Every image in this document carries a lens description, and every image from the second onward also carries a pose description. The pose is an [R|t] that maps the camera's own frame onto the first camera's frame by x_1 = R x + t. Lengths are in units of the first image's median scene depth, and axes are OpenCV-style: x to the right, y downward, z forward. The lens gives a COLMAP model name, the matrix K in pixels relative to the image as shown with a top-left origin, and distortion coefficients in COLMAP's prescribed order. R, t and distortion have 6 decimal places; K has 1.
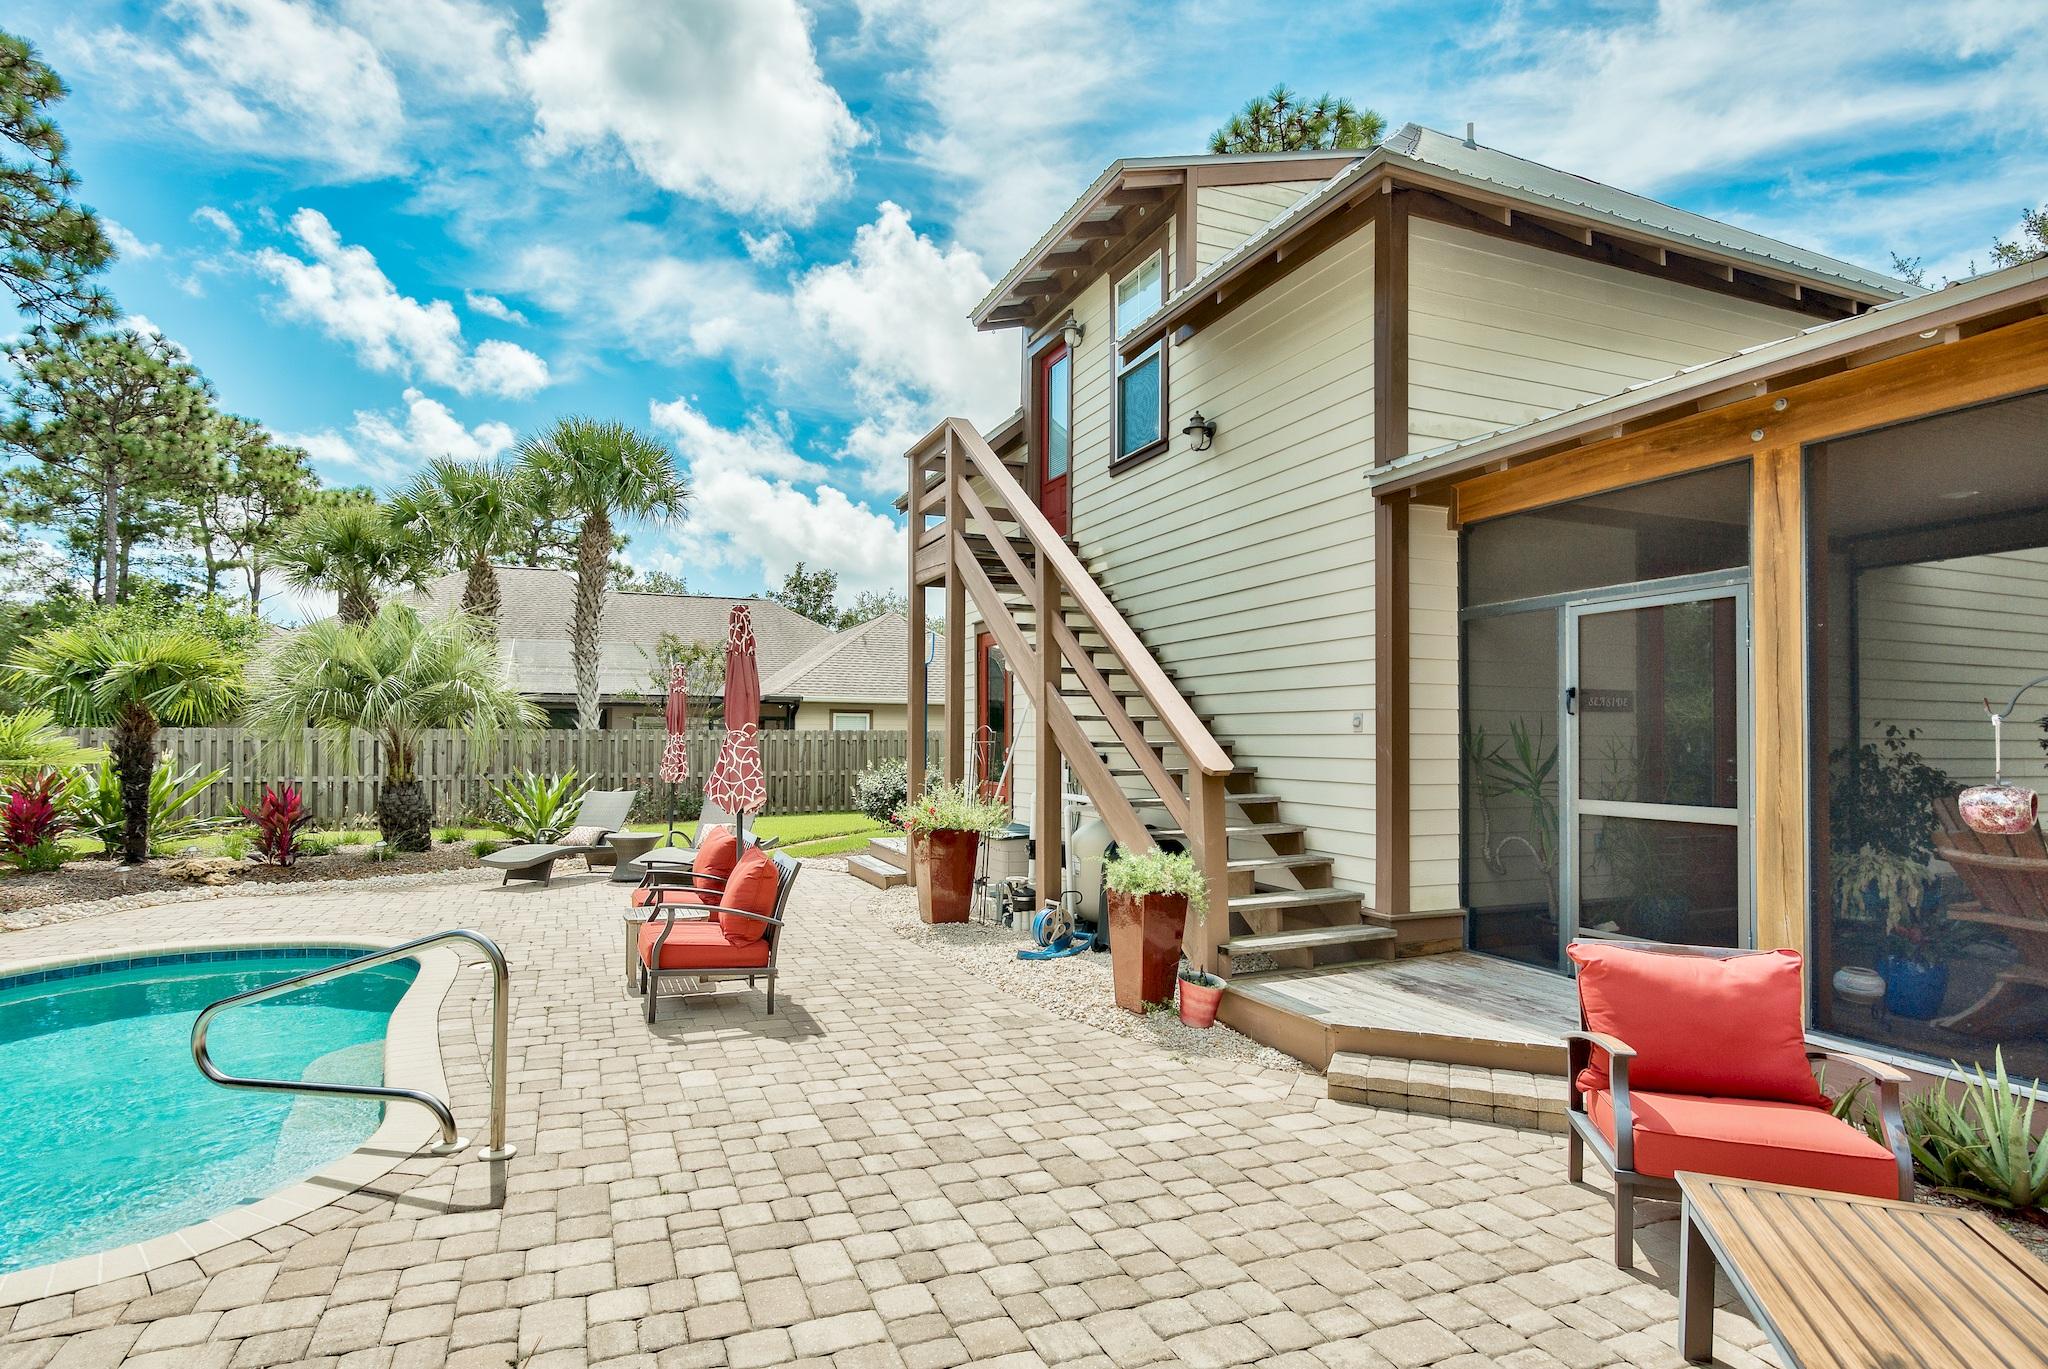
lens RADIAL K [[1034.3, 0, 1020.6], [0, 1034.3, 742.8], [0, 0, 1]] dist [0.003844, 0.000747]
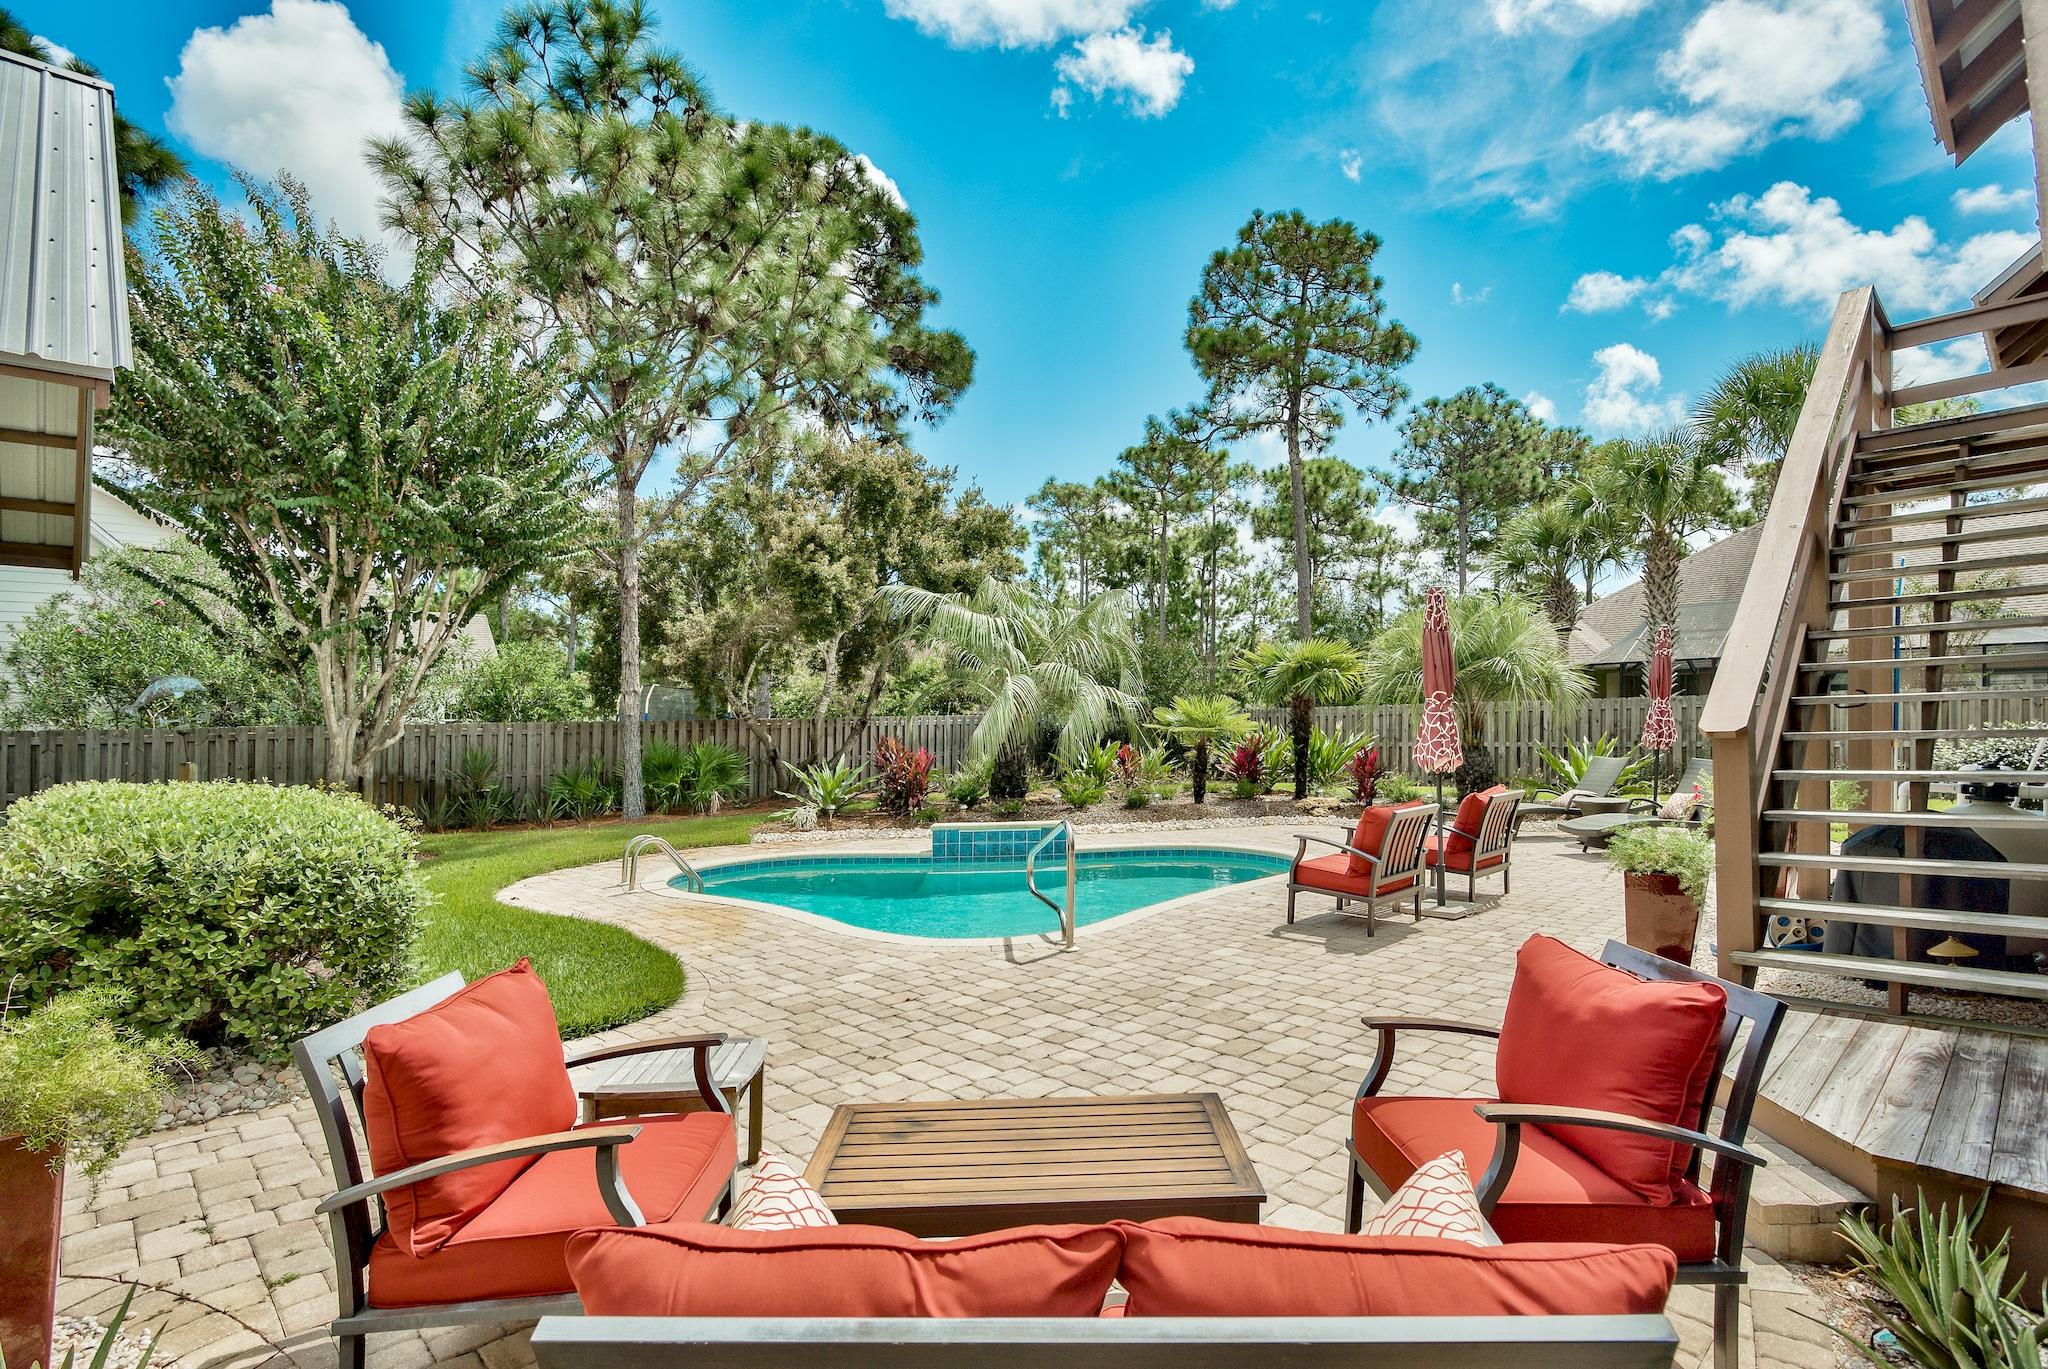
lens RADIAL K [[1034.3, 0, 1020.6], [0, 1034.3, 742.8], [0, 0, 1]] dist [0.003844, 0.000747]
pose [[0.356870, 0.006396, -0.934132, 1.065456], [0.021021, 0.999668, 0.014875, 0.017889], [0.933917, -0.024944, 0.356618, 0.295564]]
